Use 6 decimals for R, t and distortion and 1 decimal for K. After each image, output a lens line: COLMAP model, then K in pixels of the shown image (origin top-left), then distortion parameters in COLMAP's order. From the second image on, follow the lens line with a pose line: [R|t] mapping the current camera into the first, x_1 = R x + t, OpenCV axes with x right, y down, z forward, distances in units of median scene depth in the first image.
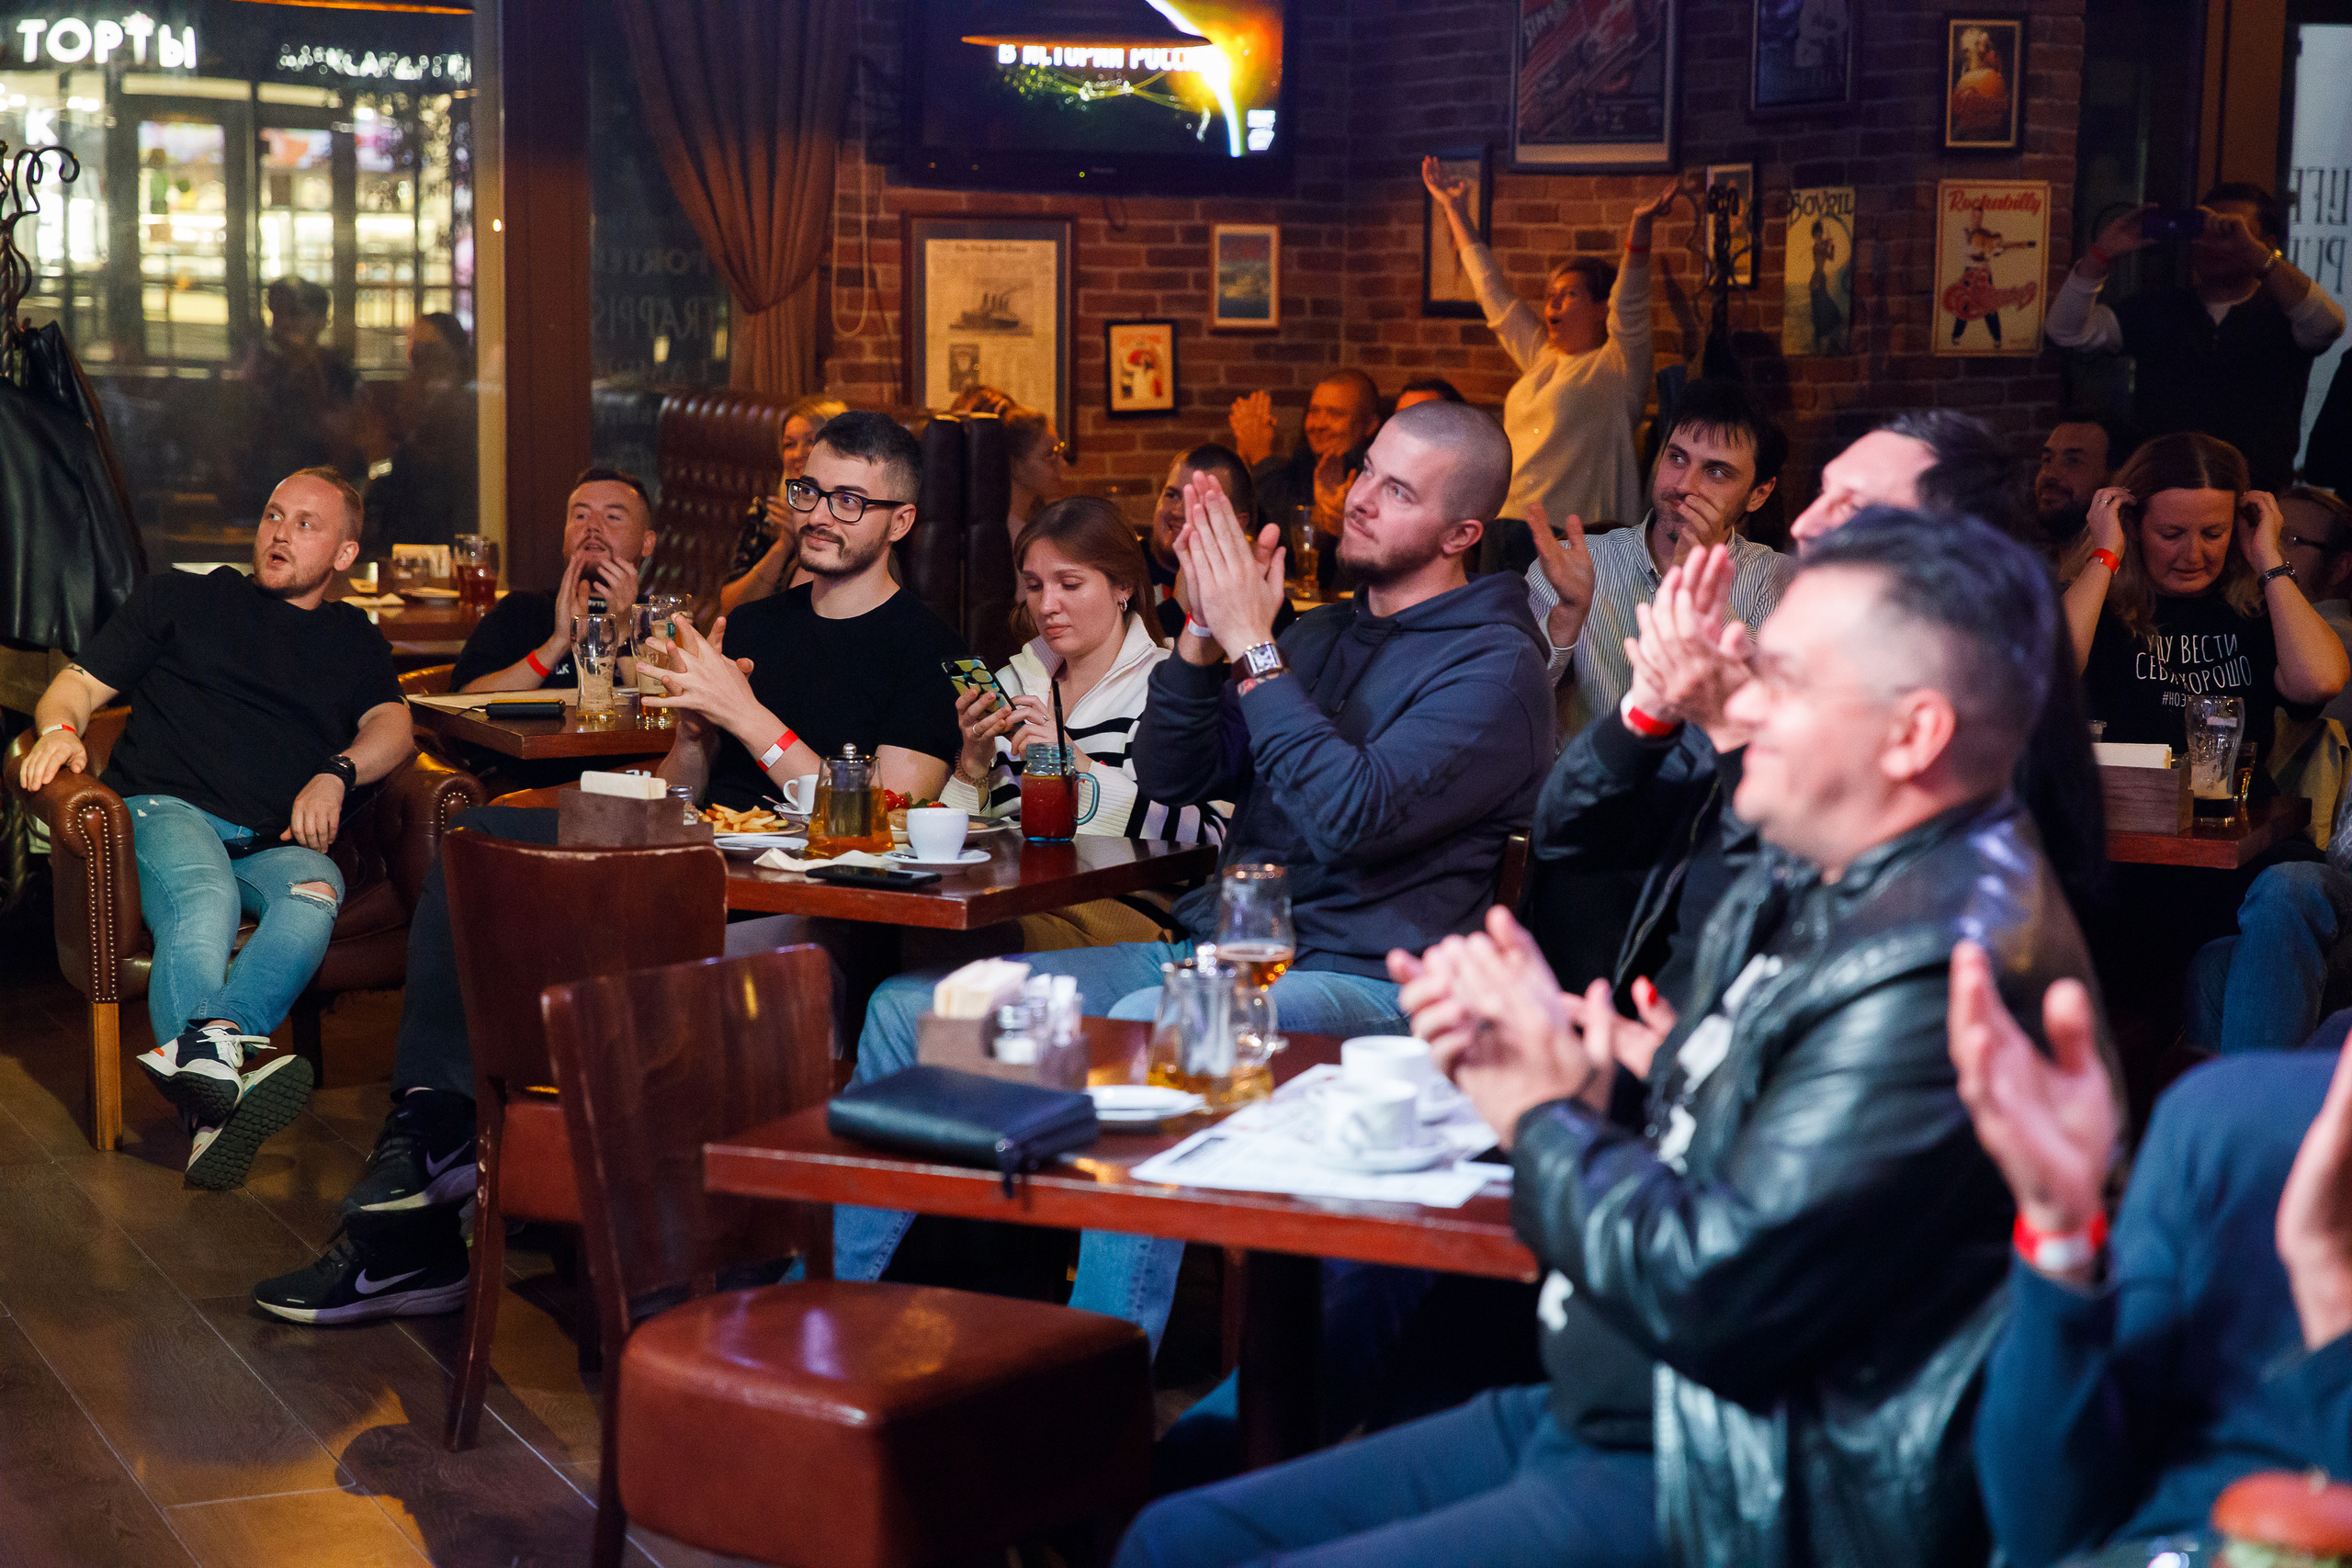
lens RADIAL K [[4454.4, 0, 1170.0], [0, 4454.4, 833.8], [0, 0, 1]] dist [0.119621, 0.000000]
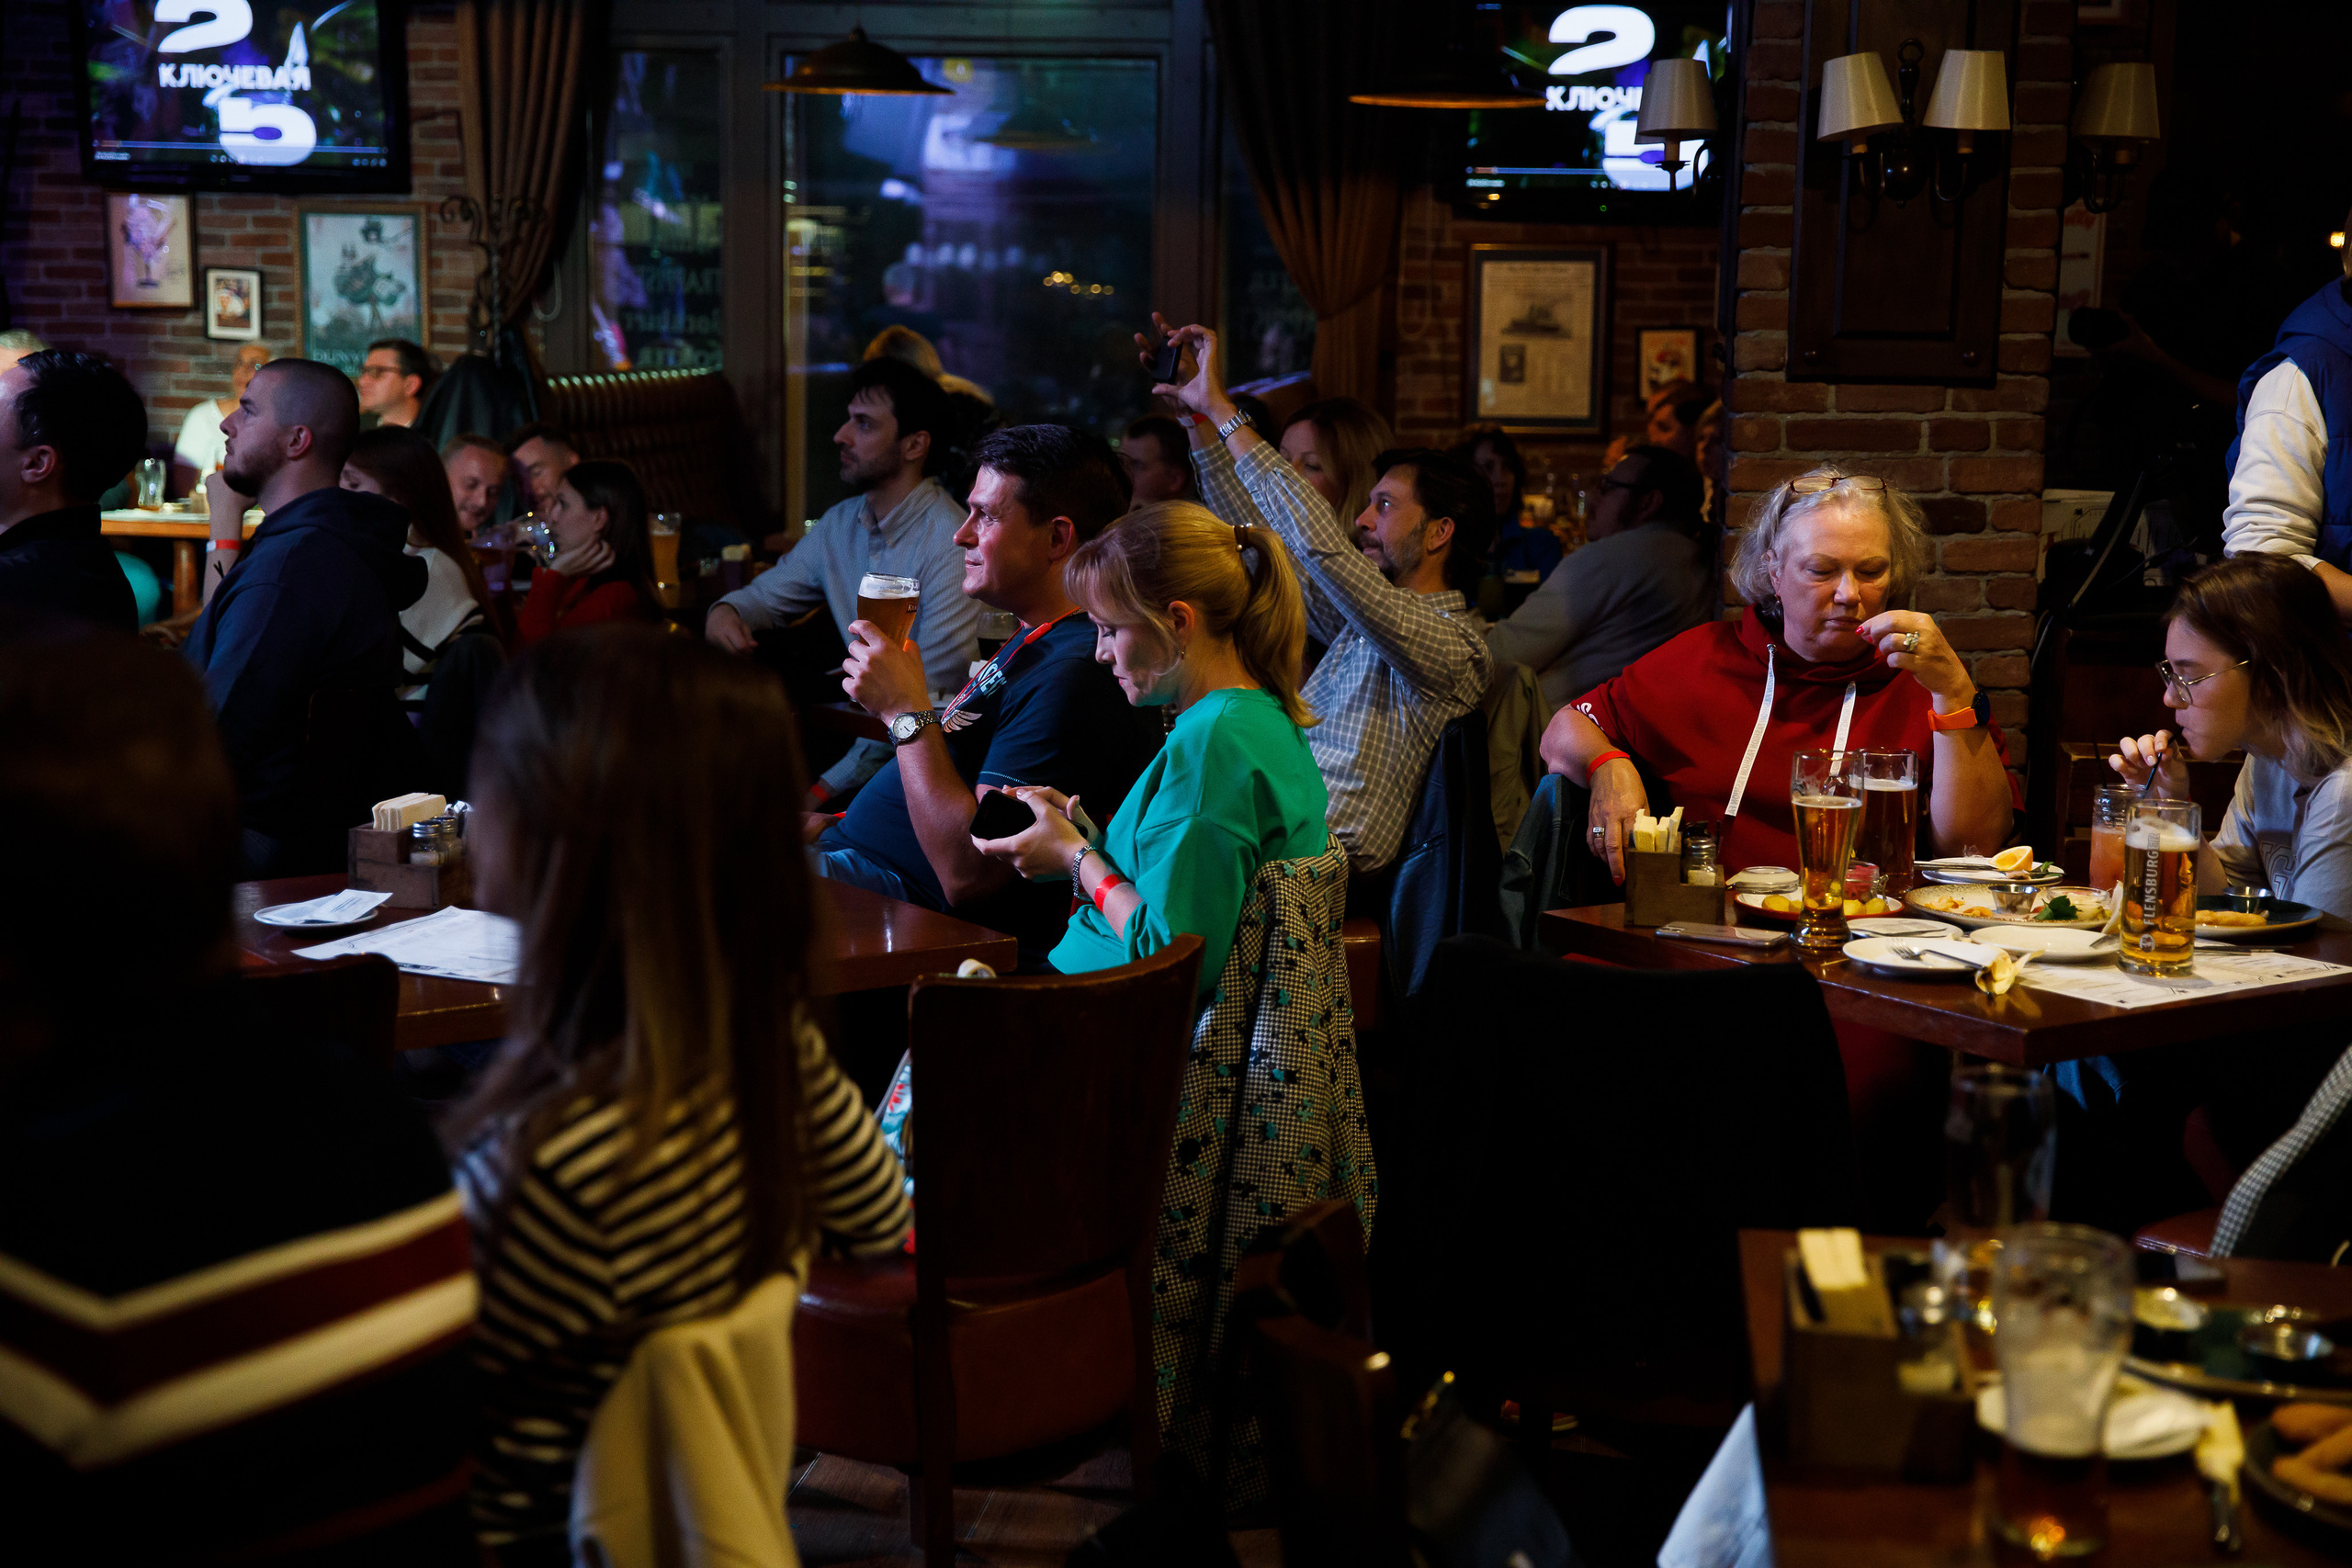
lens RADIAL K [[3345.7, 0, 1182.8], [0, 3345.7, 780.6], [0, 0, 1]] dist [0.043560, 0.000000]
pose [[0.869964, 0.068596, -0.488321, 0.340826], [-0.061219, 0.997640, 0.031077, -0.010918], [0.489301, 0.002859, 0.872110, 0.131326]]
